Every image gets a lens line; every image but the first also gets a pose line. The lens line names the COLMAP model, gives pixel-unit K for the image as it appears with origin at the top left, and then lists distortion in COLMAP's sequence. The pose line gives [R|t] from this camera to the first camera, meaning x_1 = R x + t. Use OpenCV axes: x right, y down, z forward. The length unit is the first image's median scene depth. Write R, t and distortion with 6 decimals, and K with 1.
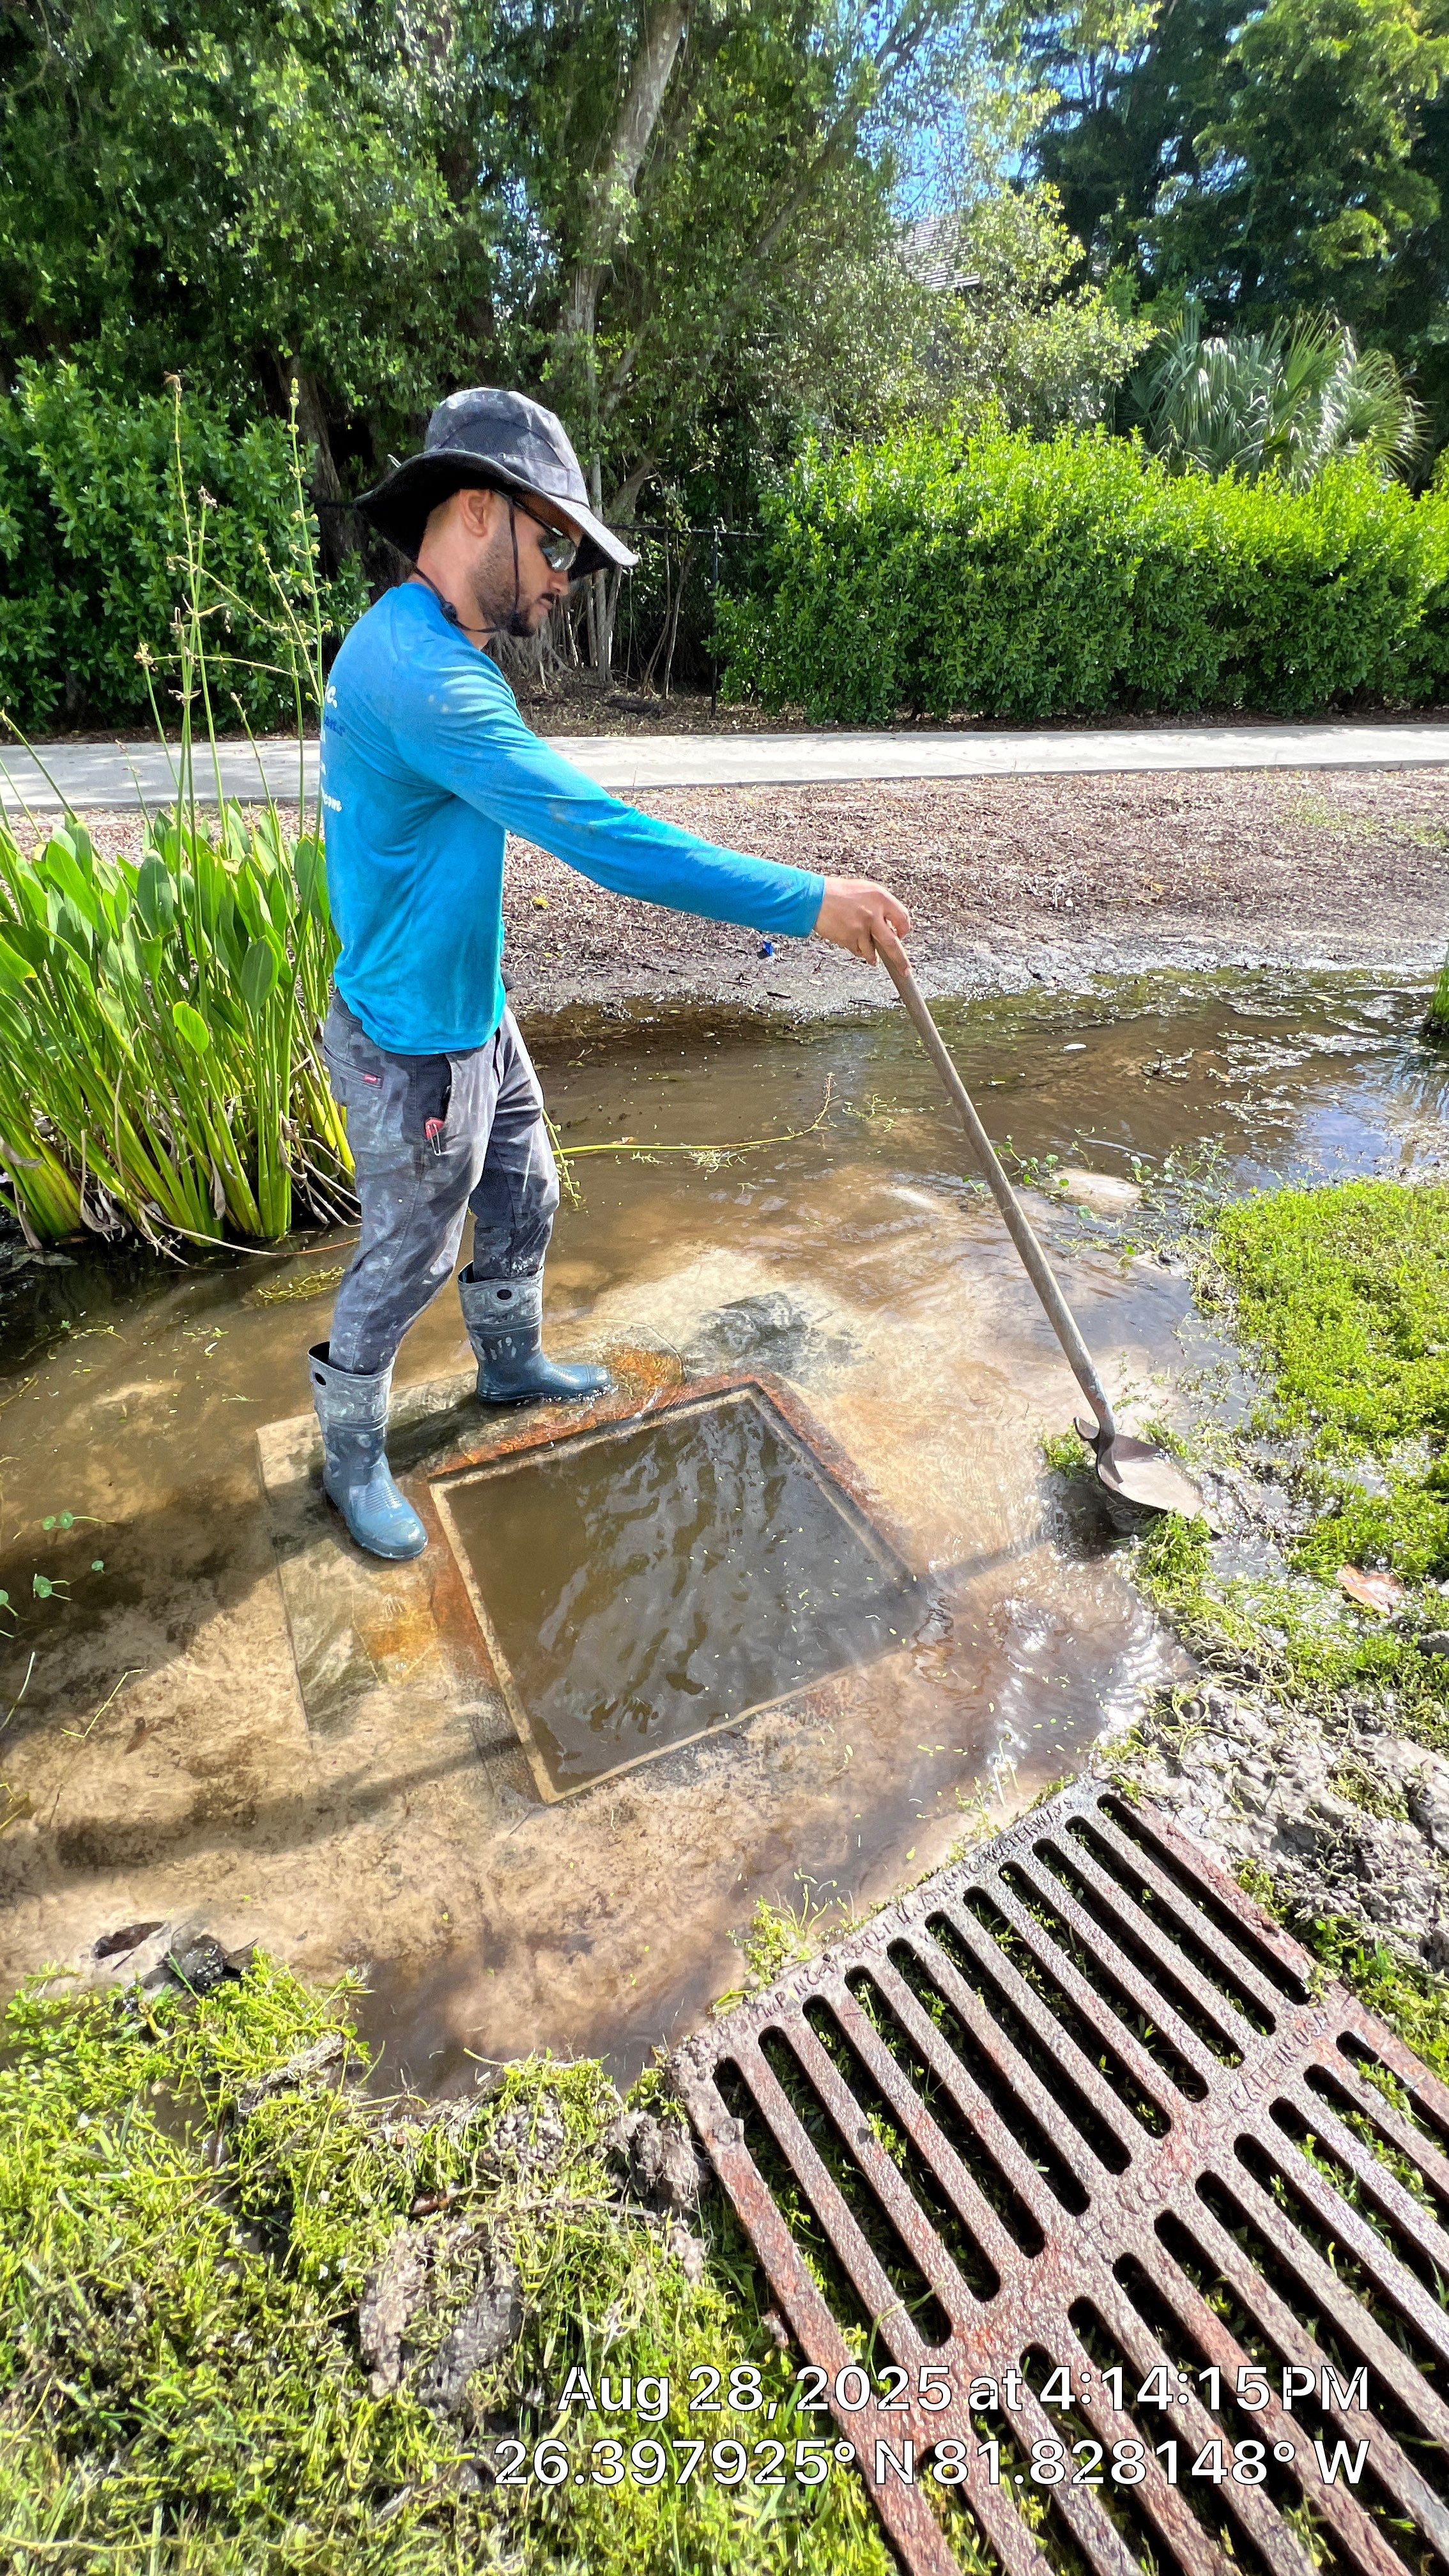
lens RADIAL K [[1033.6, 0, 735.3], [0, 1033.6, 1276.0], [0, 0, 1]] dist [-0.002345, 0.000912]
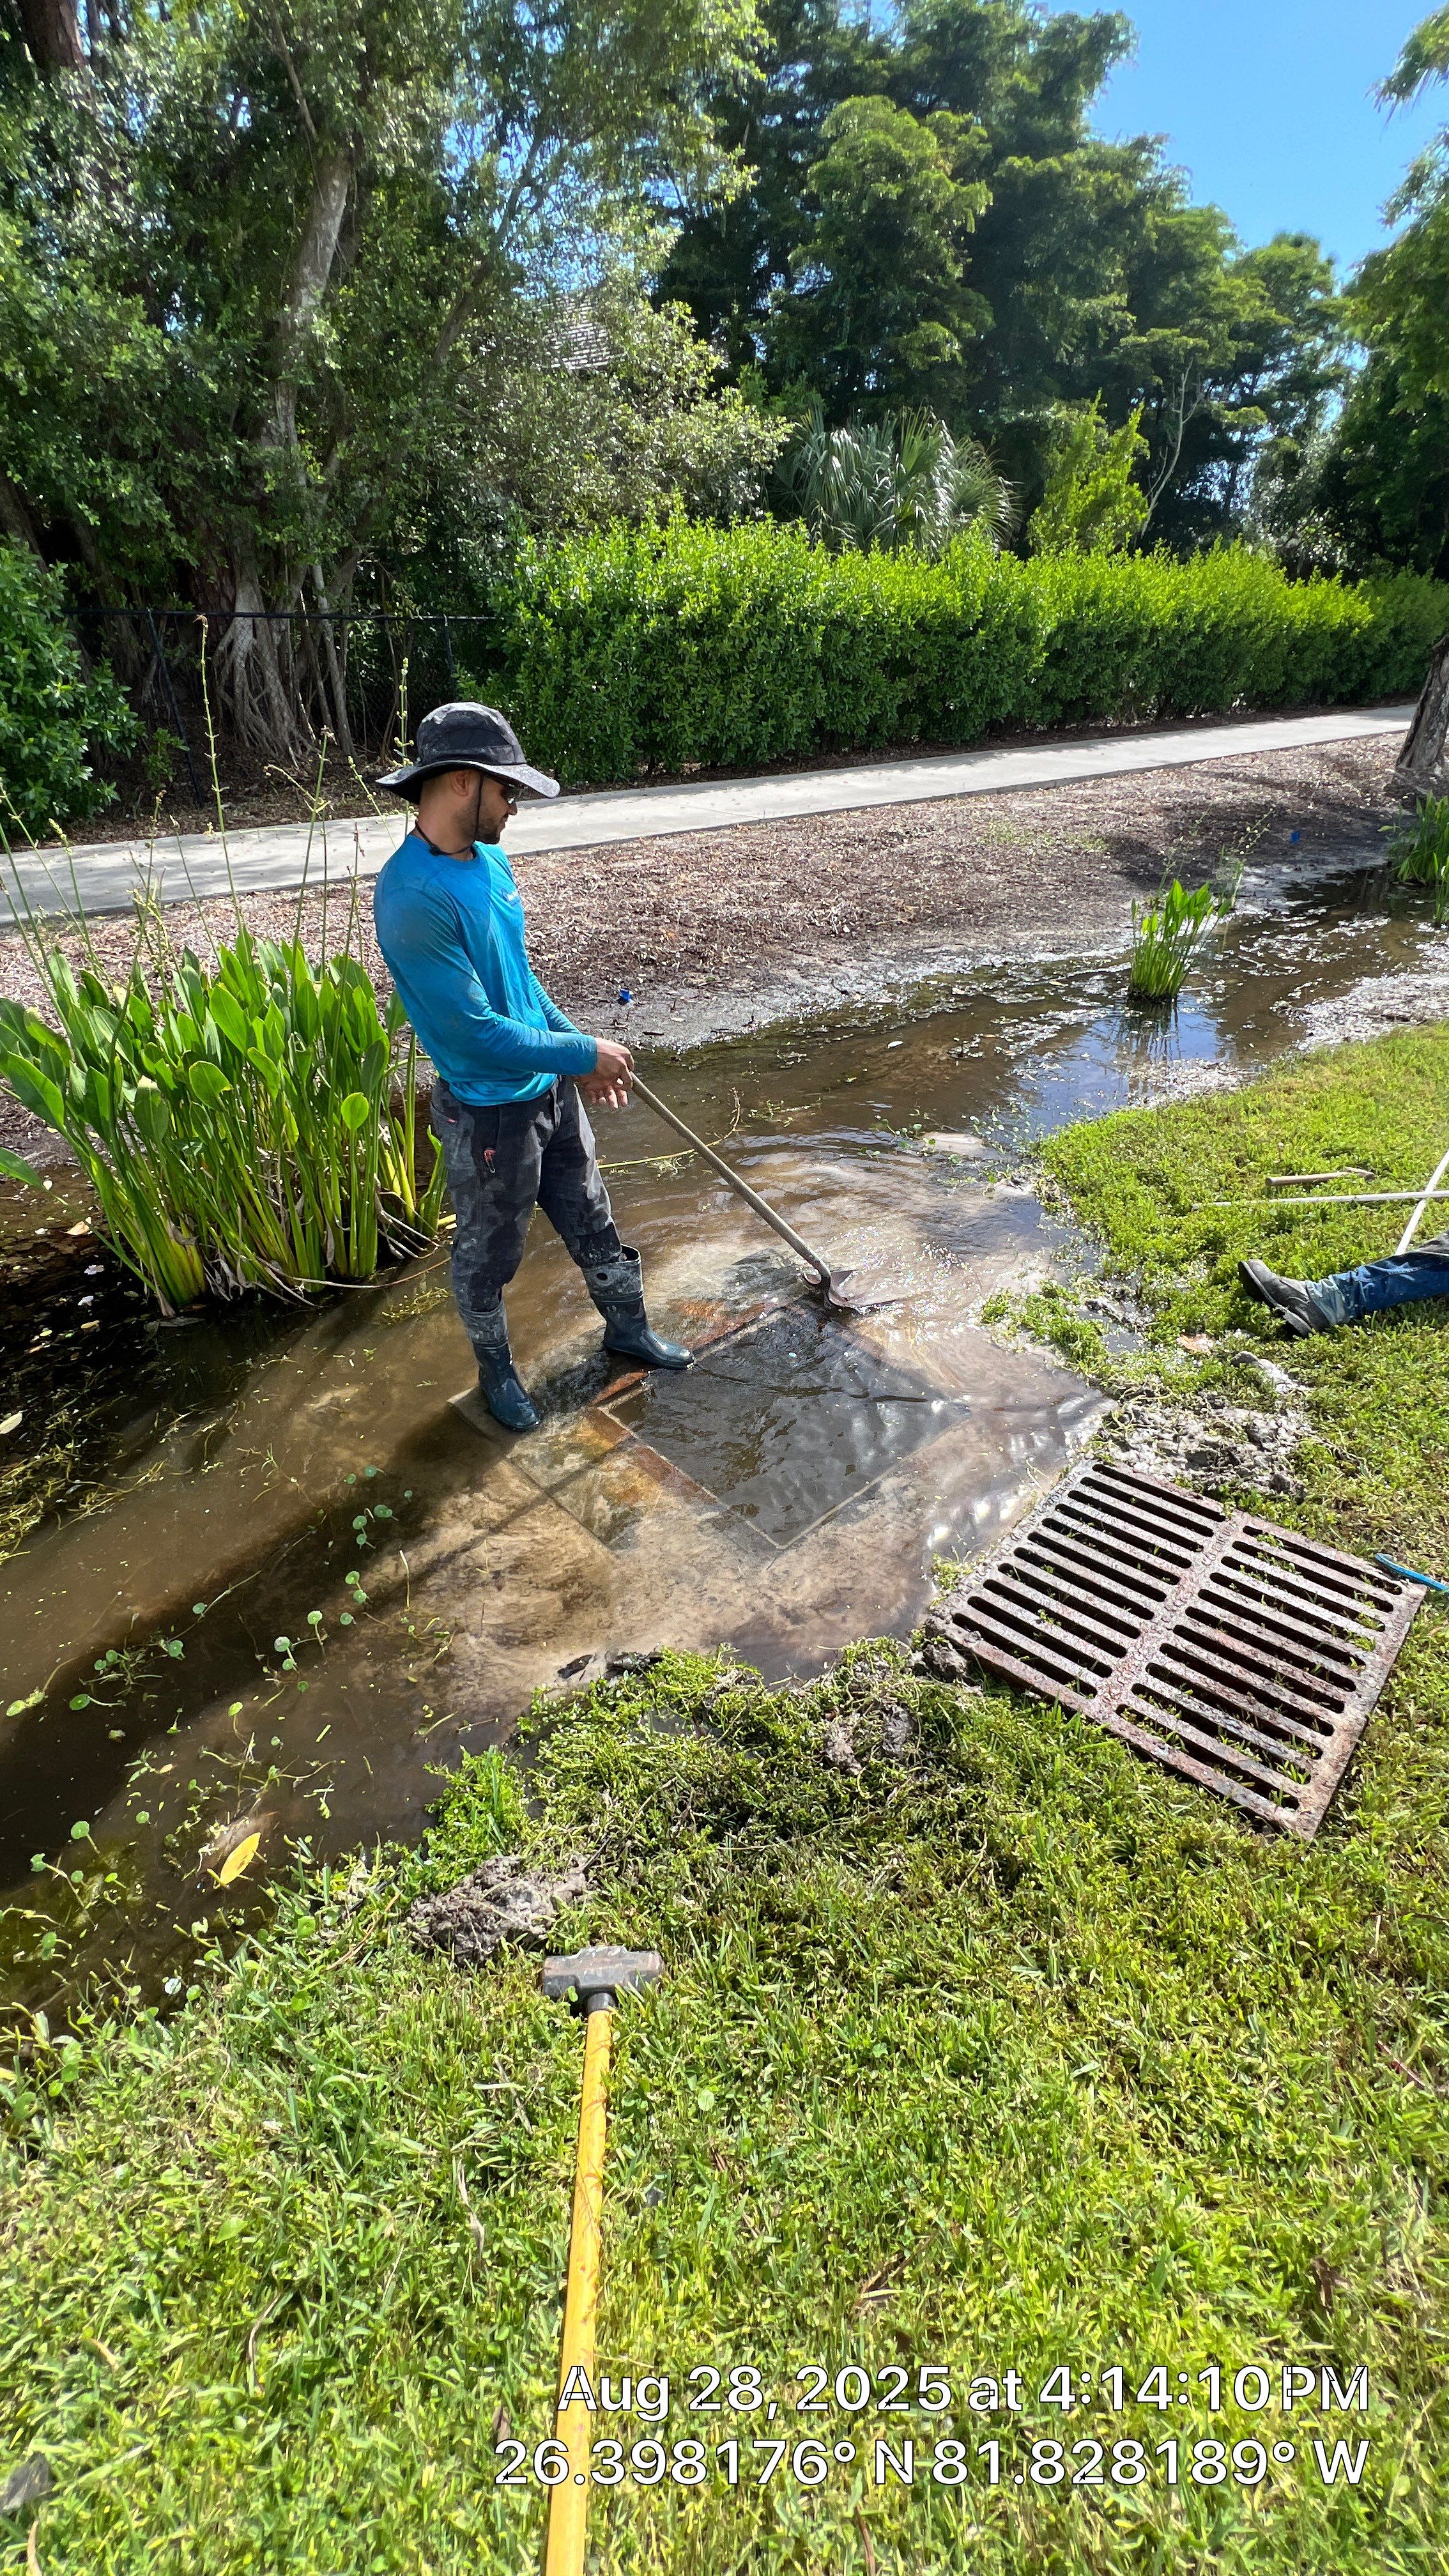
lens RADIAL K [[1033.6, 0, 727.3], [0, 1033.6, 1275.5], [0, 0, 1]] dist [-0.002345, 0.000912]
pose [[0.962406, -0.174224, 0.208375, -0.108691], [0.179228, 0.983794, -0.005231, 0.017899], [-0.204086, 0.042381, 0.978035, -0.116546]]
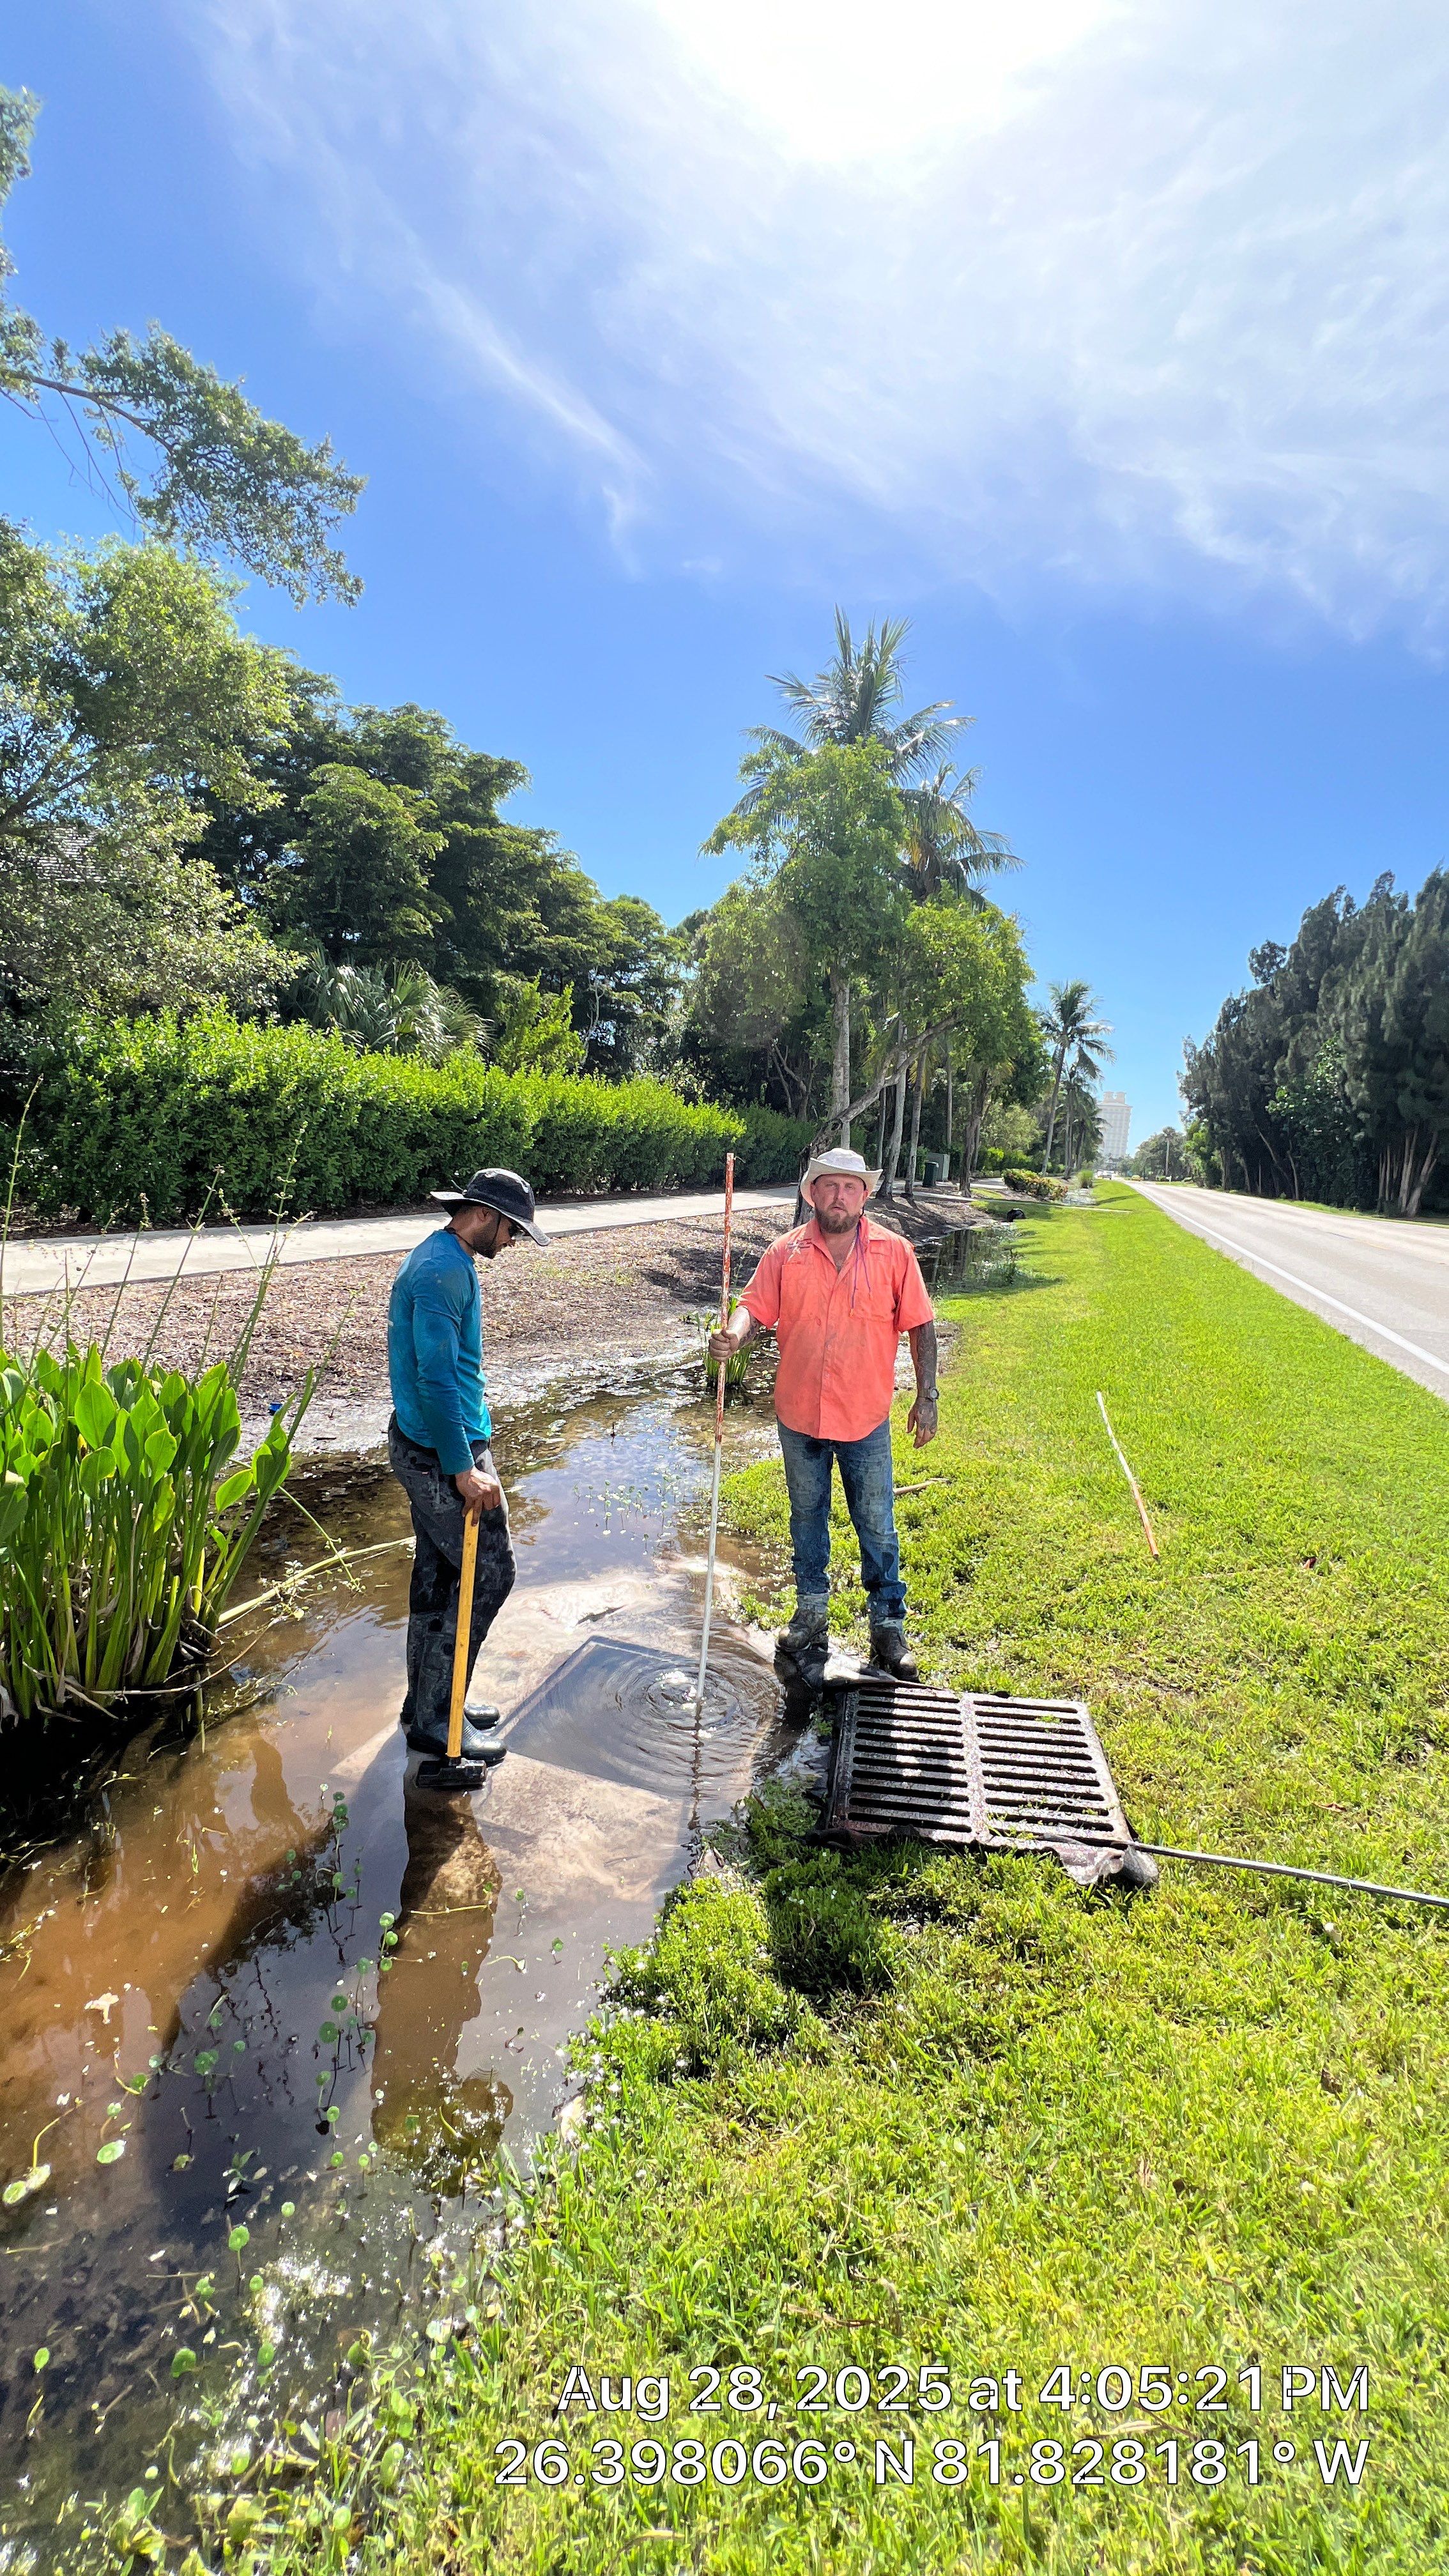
lens RADIAL K [[1033.6, 0, 715.2], [0, 1033.6, 1278.0], [0, 0, 1]] dist [-0.002345, 0.000912]
pose [[0.721719, -0.076962, 0.687894, -0.287414], [0.343579, 0.902561, -0.259494, 0.025248], [-0.600895, 0.423627, 0.677839, -0.135157]]
